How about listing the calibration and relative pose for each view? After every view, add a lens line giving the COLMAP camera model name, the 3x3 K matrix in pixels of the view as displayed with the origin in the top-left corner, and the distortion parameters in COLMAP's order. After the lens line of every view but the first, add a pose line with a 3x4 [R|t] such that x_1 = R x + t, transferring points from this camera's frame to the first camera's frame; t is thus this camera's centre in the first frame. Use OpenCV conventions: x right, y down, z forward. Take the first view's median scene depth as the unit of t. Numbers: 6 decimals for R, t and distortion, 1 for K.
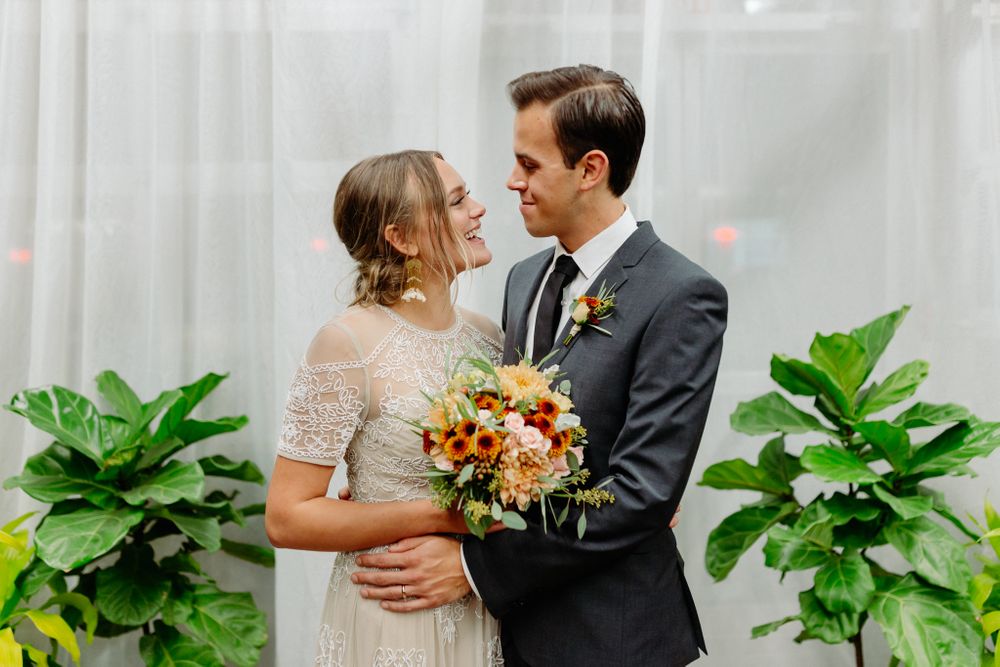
lens RADIAL K [[964.6, 0, 500.0], [0, 964.6, 333.5], [0, 0, 1]] dist [-0.012755, 0.002522]
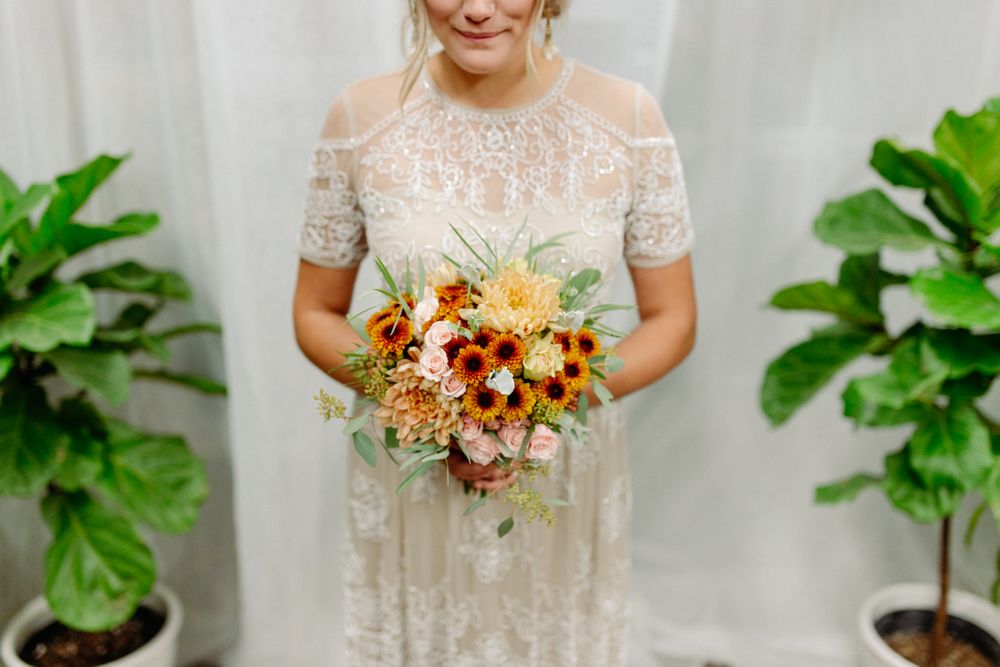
lens RADIAL K [[990.4, 0, 500.0], [0, 990.4, 333.5], [0, 0, 1]] dist [-0.005530, -0.008800]
pose [[0.999925, 0.012081, 0.001978, -0.001513], [-0.012143, 0.958343, 0.285363, -0.045682], [0.001552, -0.285365, 0.958418, 0.250434]]
